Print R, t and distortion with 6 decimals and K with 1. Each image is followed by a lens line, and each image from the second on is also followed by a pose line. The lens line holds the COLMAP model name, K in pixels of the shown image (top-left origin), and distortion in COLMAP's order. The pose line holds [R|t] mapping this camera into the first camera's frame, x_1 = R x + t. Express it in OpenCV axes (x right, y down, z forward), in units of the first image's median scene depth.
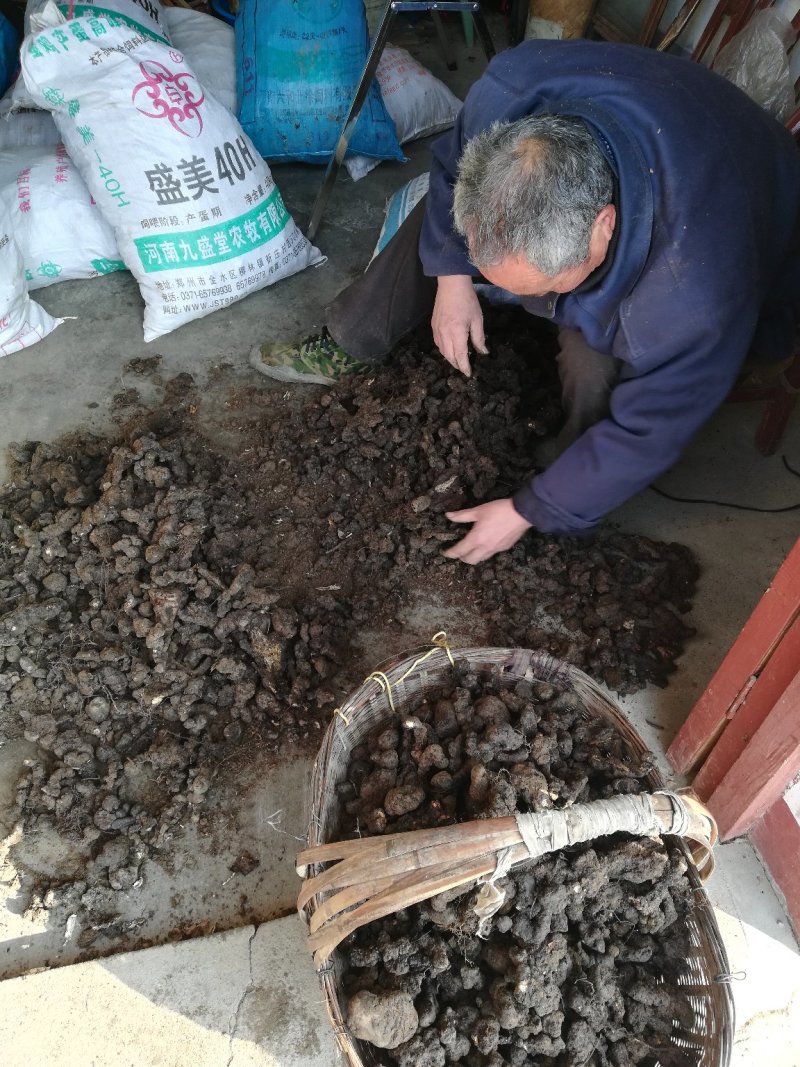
lens RADIAL K [[426.9, 0, 403.6], [0, 426.9, 531.4], [0, 0, 1]] dist [0.033034, -0.010519]
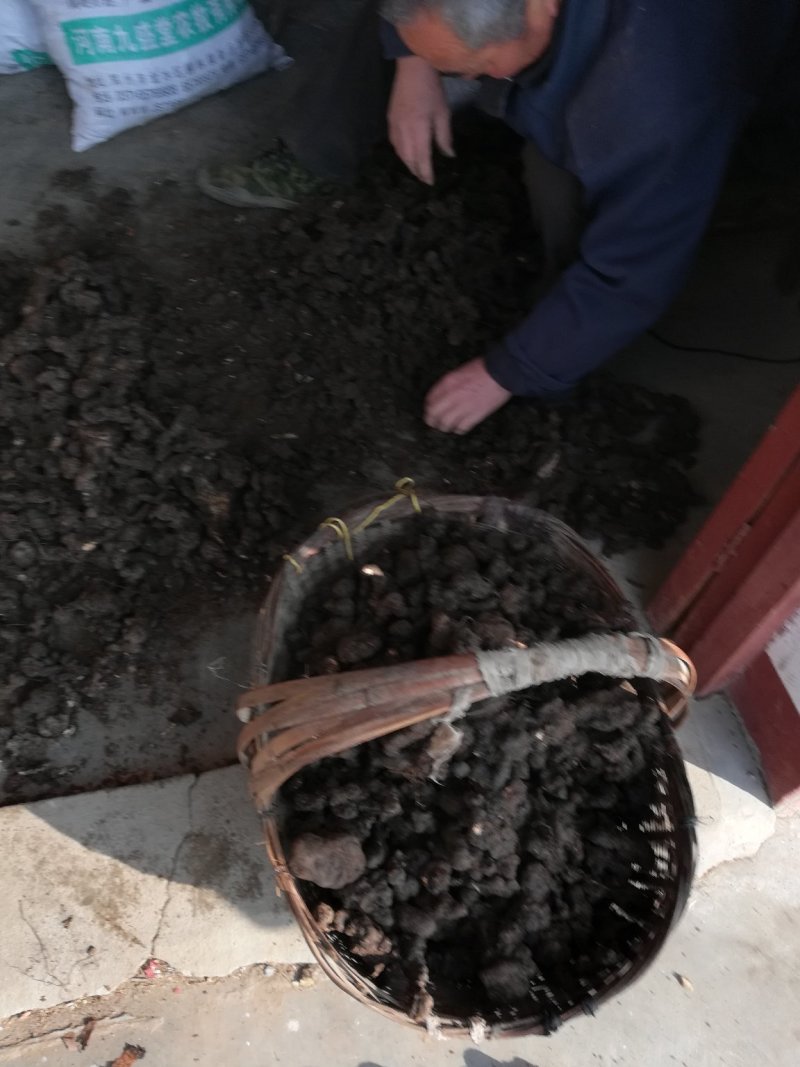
lens RADIAL K [[433.5, 0, 398.8], [0, 433.5, 507.3], [0, 0, 1]] dist [0.023386, -0.010902]
pose [[0.999514, 0.025723, 0.017584, 0.059187], [-0.026980, 0.996790, 0.075383, 0.241980], [-0.015589, -0.075821, 0.997000, 0.099170]]
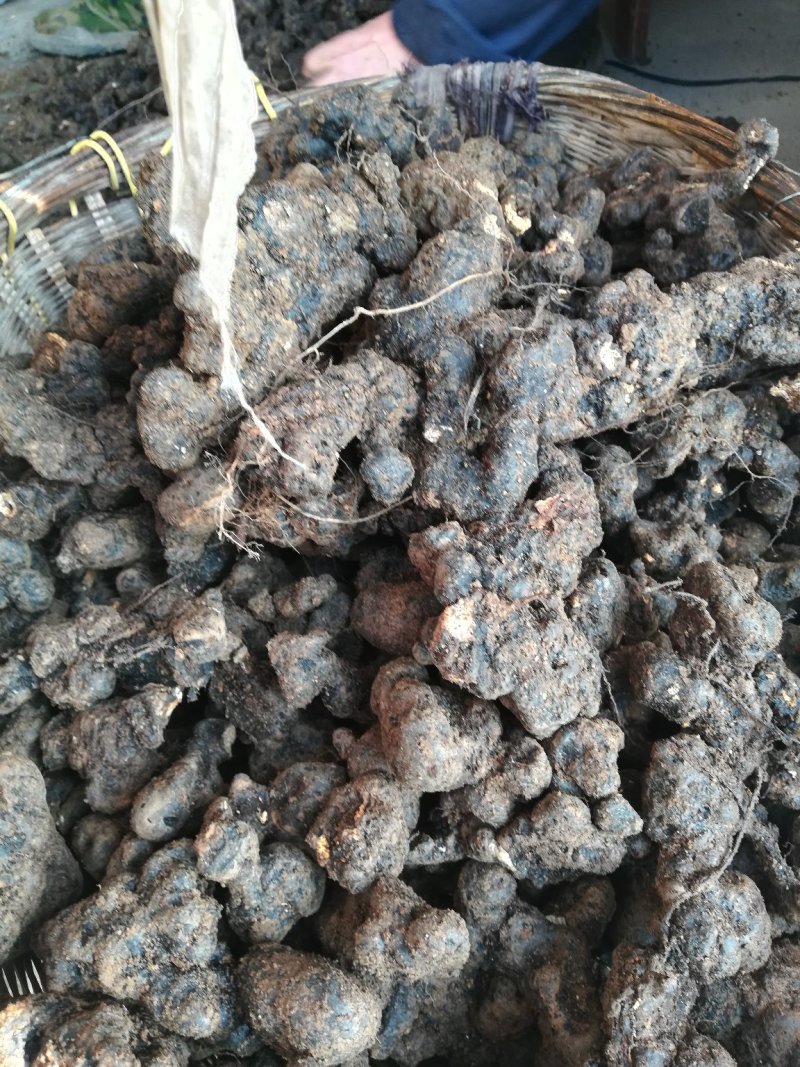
lens RADIAL K [[426.9, 0, 403.6], [0, 426.9, 531.4], [0, 0, 1]] dist [0.033034, -0.010519]
pose [[0.991331, -0.130979, 0.010344, 0.202127], [0.131138, 0.991225, -0.016600, 0.819233], [-0.008079, 0.017812, 0.999809, 0.606613]]
